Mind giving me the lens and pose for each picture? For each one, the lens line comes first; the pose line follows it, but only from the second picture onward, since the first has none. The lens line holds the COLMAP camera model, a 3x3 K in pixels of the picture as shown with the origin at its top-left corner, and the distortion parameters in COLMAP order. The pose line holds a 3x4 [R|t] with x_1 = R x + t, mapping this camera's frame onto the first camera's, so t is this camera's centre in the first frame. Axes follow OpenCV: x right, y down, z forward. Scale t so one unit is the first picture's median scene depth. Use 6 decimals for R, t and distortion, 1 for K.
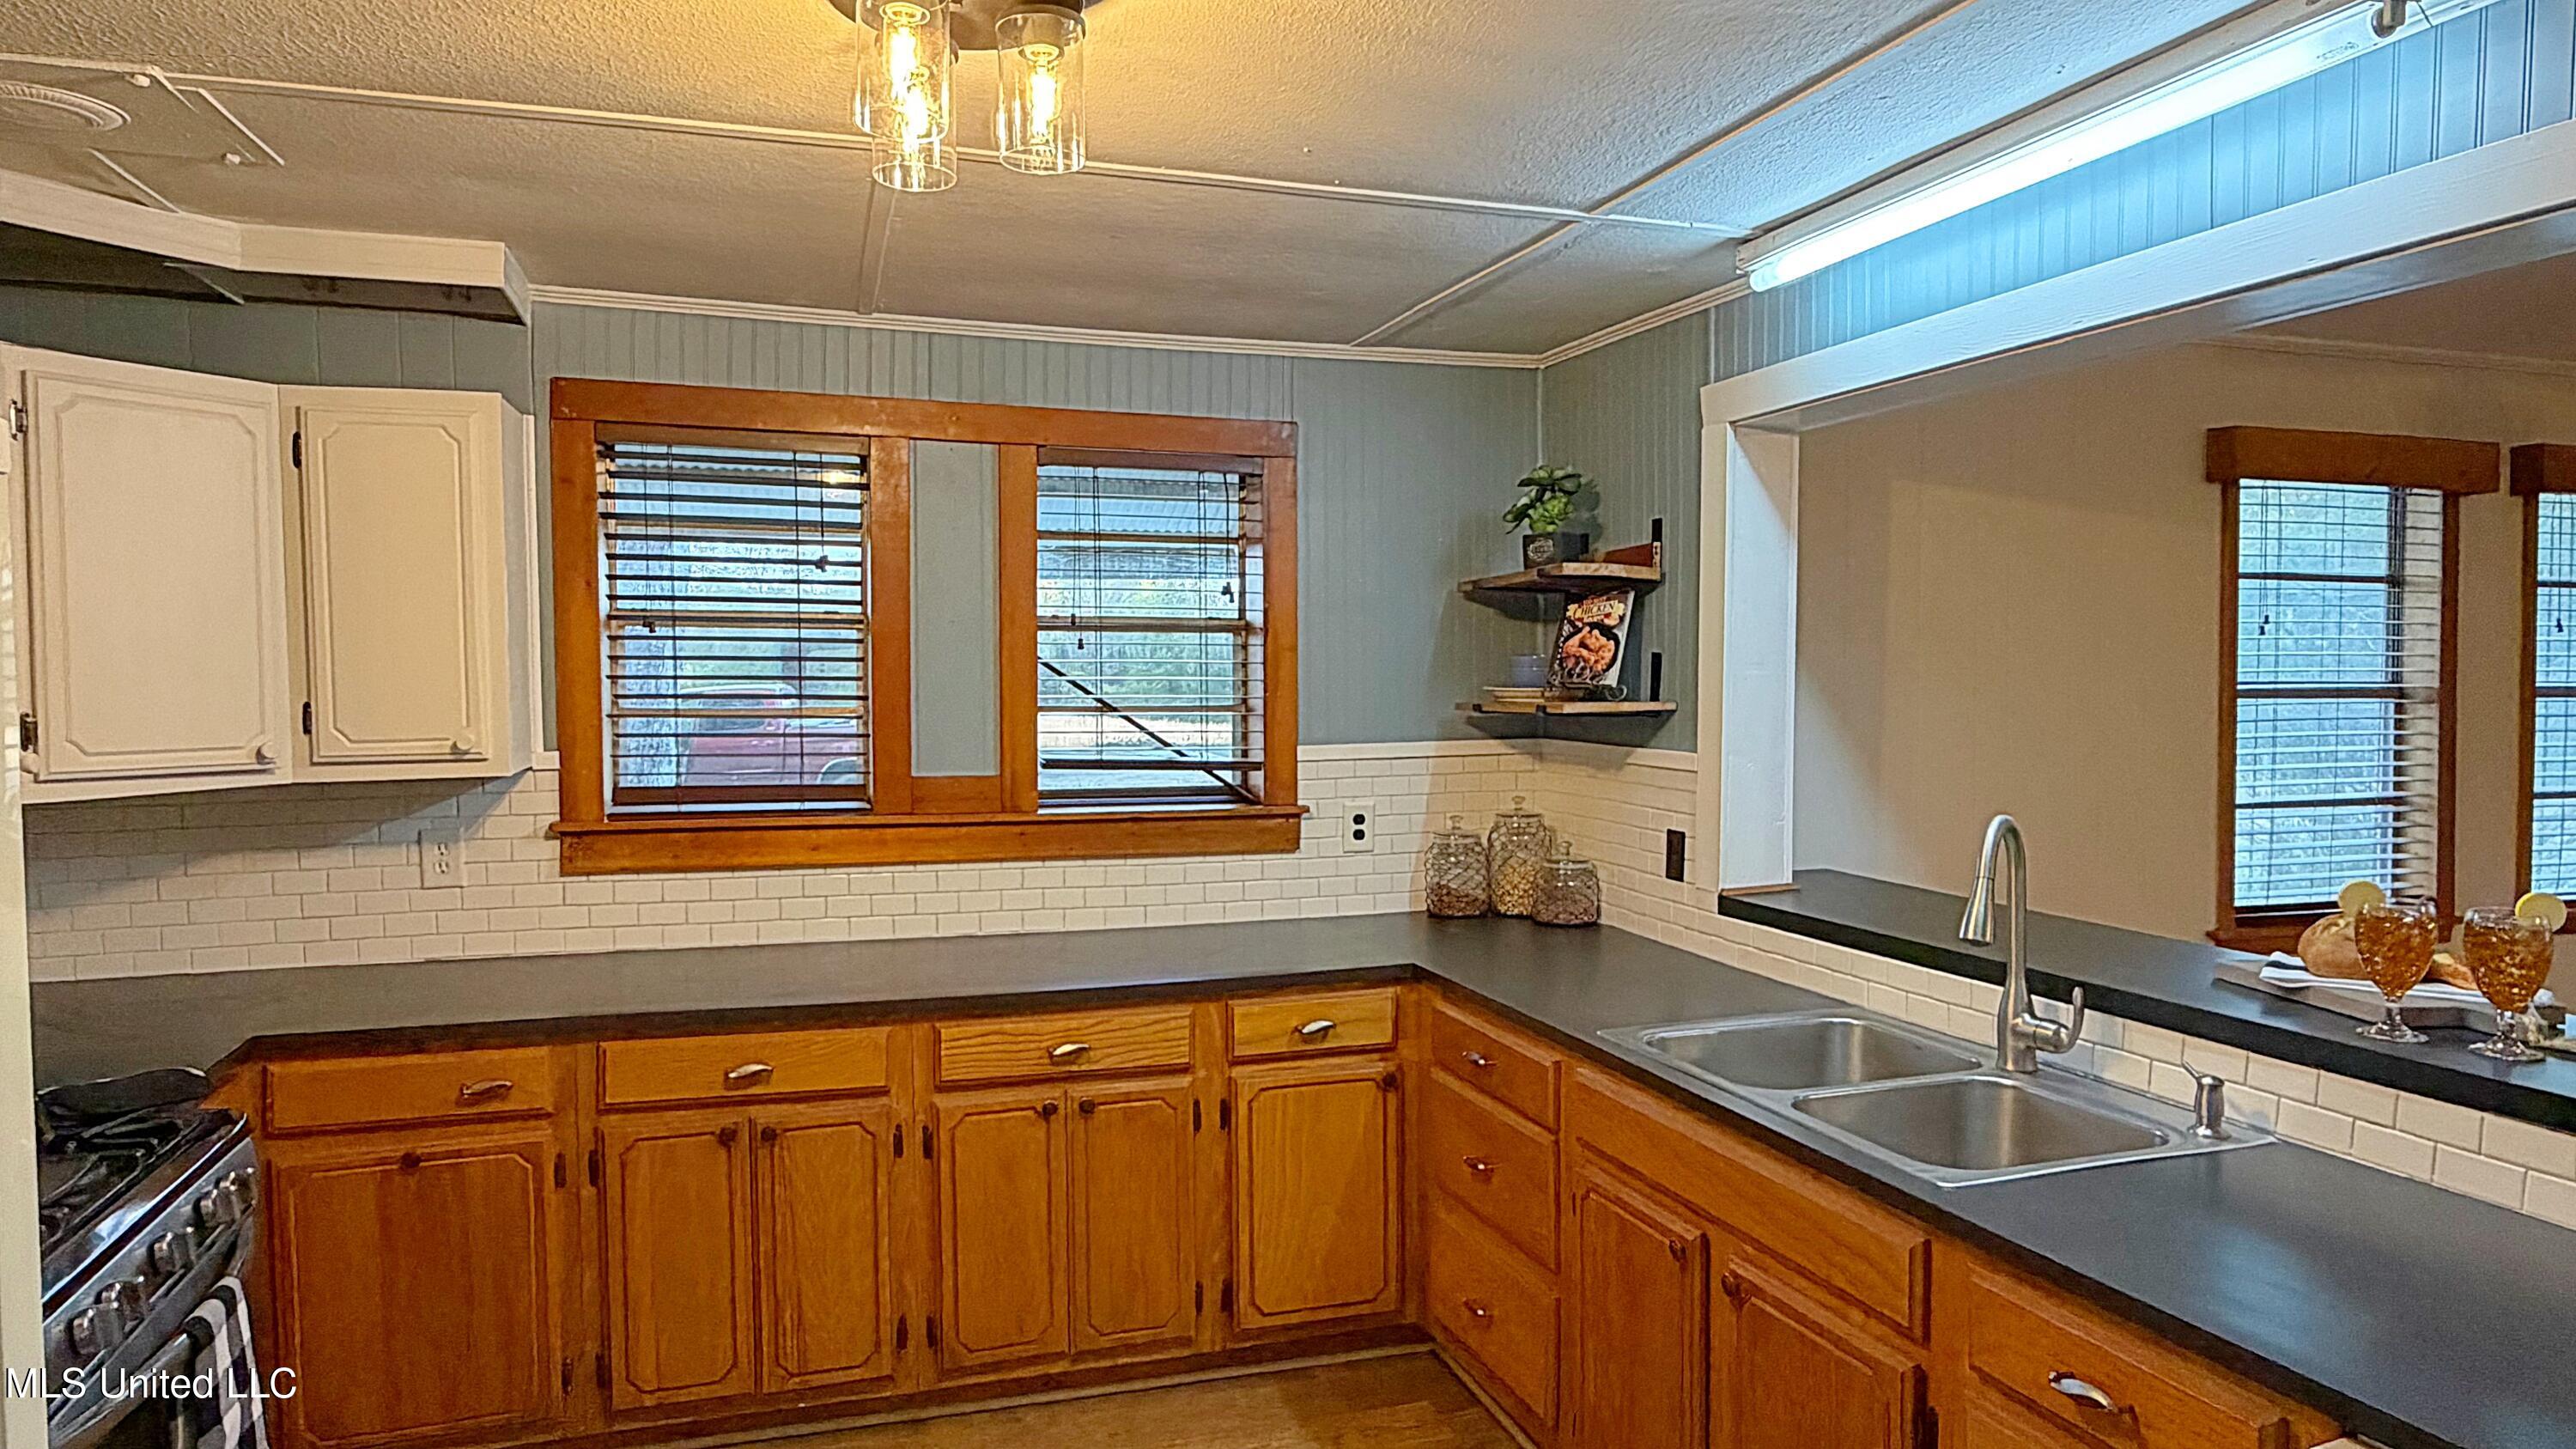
lens RADIAL K [[1450.0, 0, 1301.9], [0, 1450.0, 724.1], [0, 0, 1]] dist [-0.001030, -0.001299]
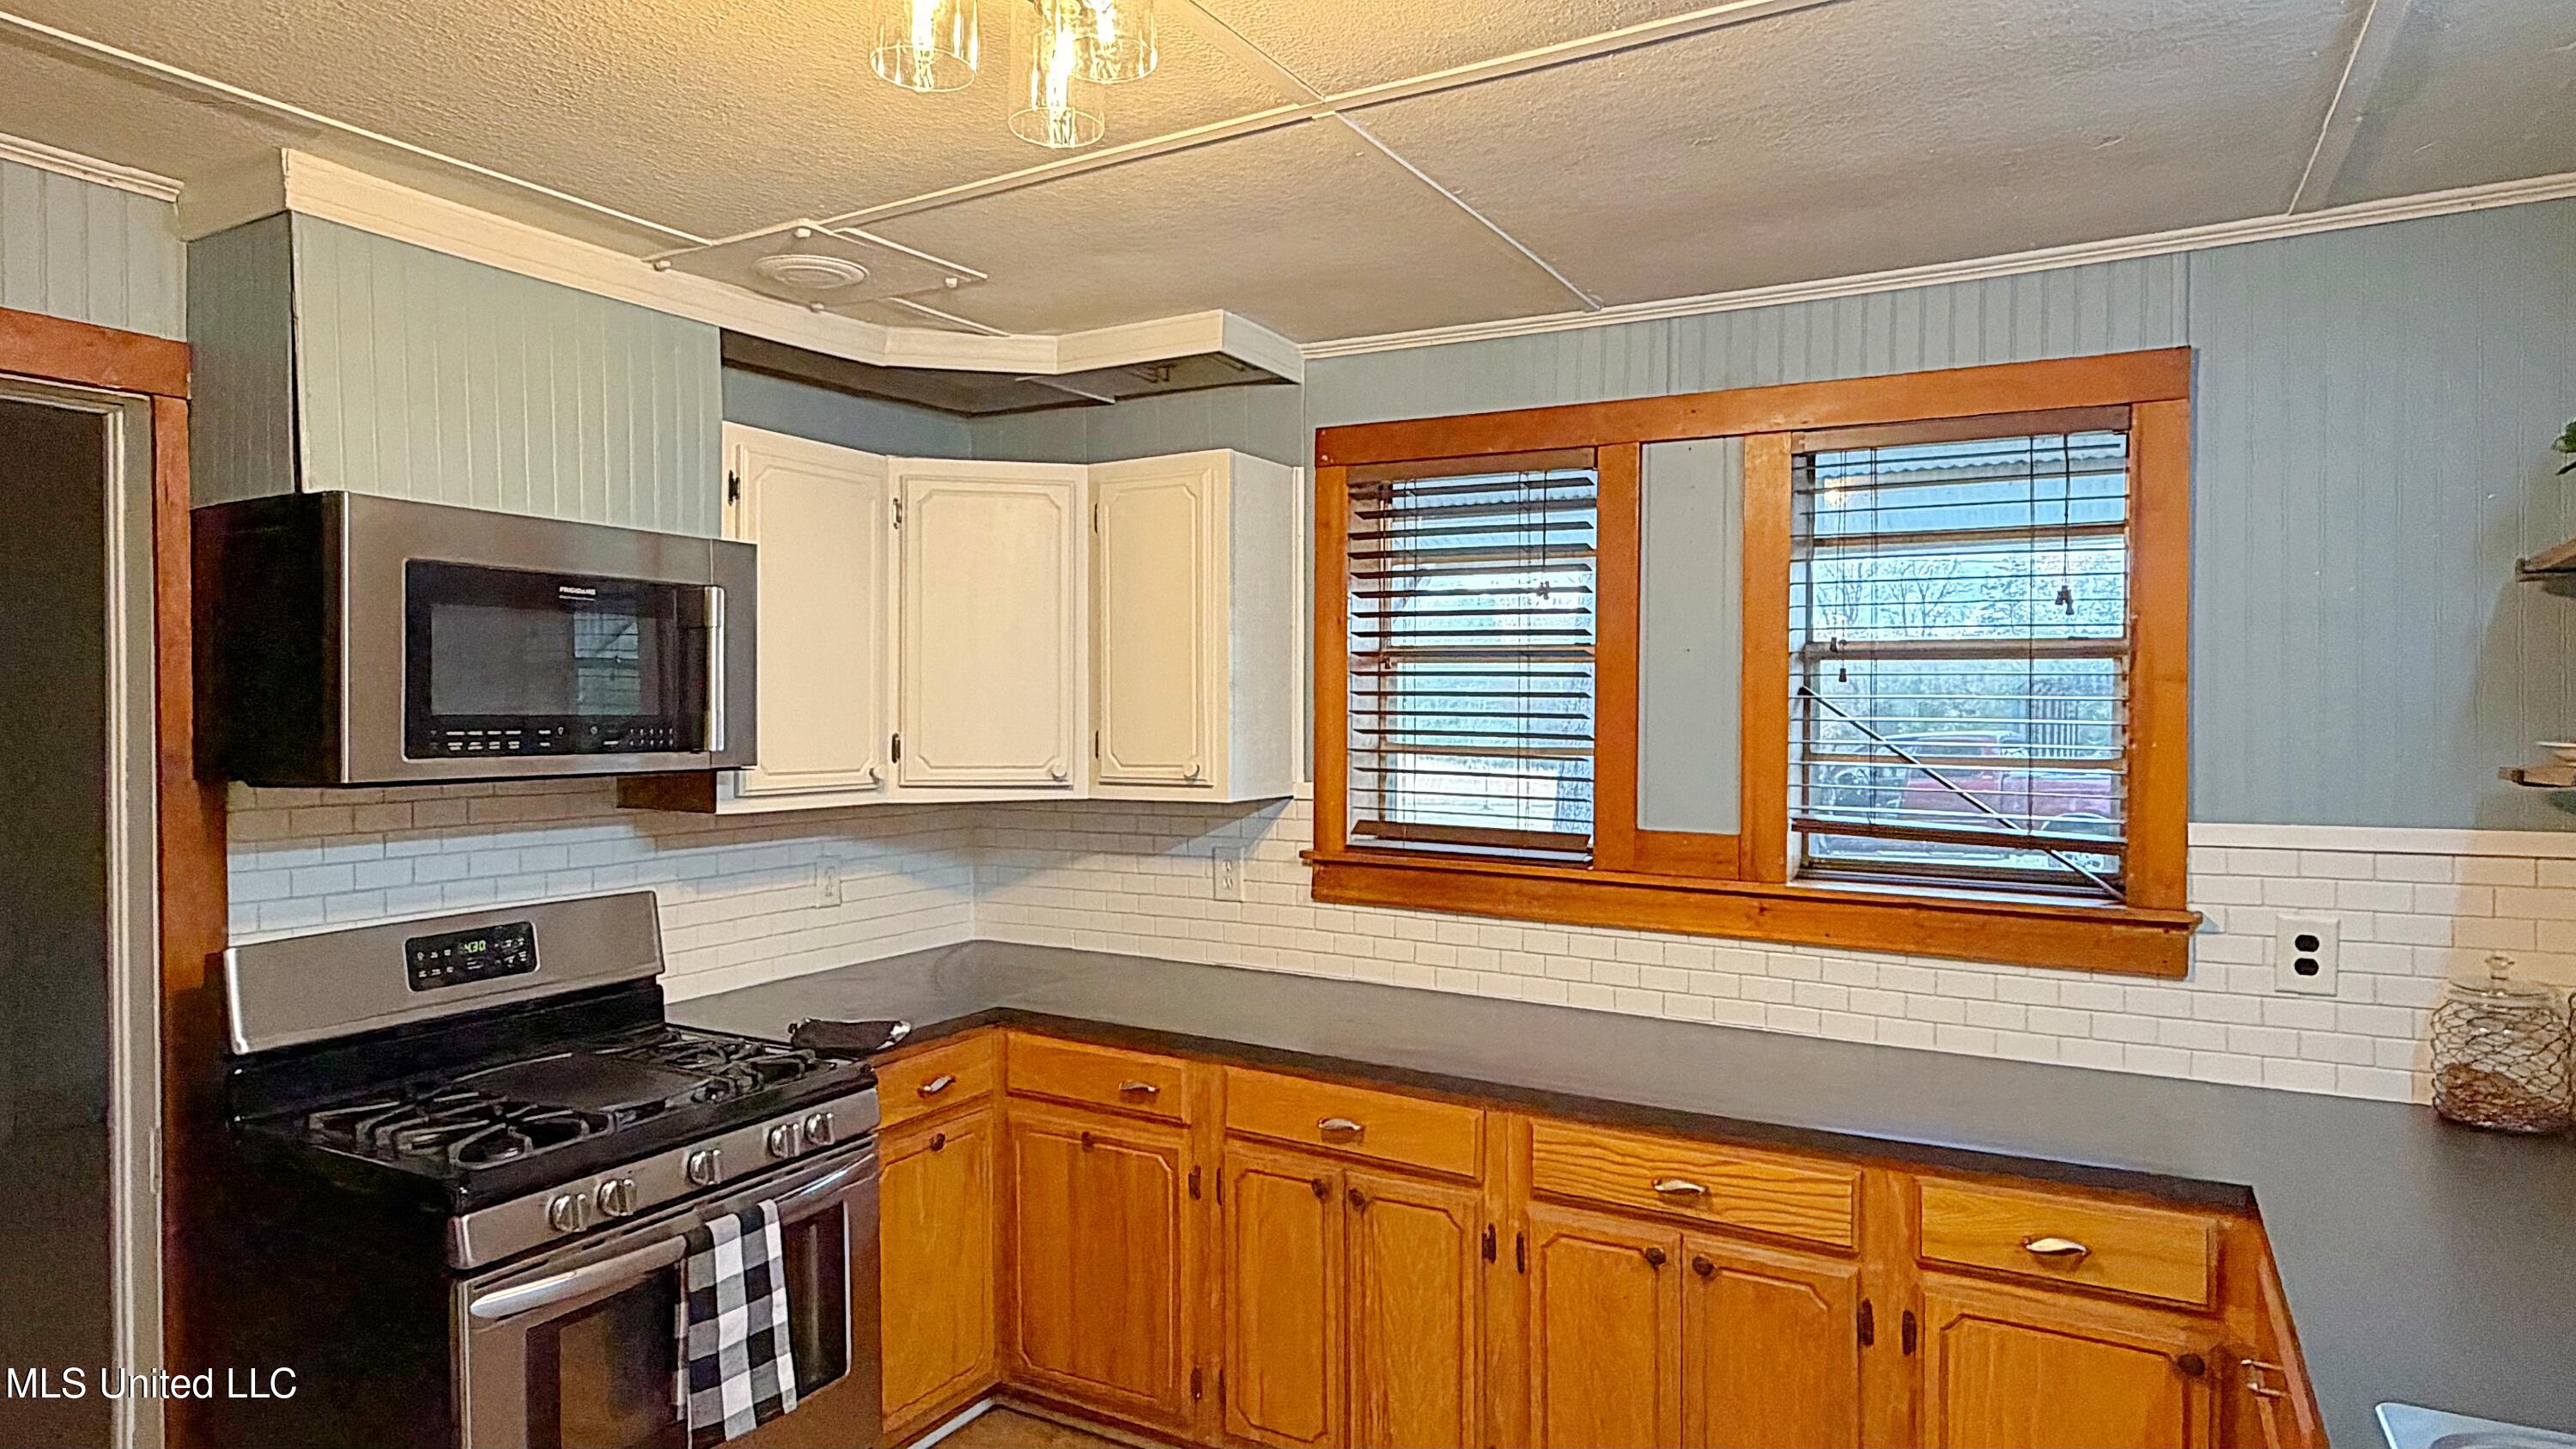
lens RADIAL K [[1450.0, 0, 1297.9], [0, 1450.0, 728.5], [0, 0, 1]] dist [-0.001030, -0.001299]
pose [[0.674445, 0.016061, -0.738150, 0.262988], [-0.034943, 0.999337, -0.010182, -0.009370], [0.737498, 0.032661, 0.674559, 0.289852]]
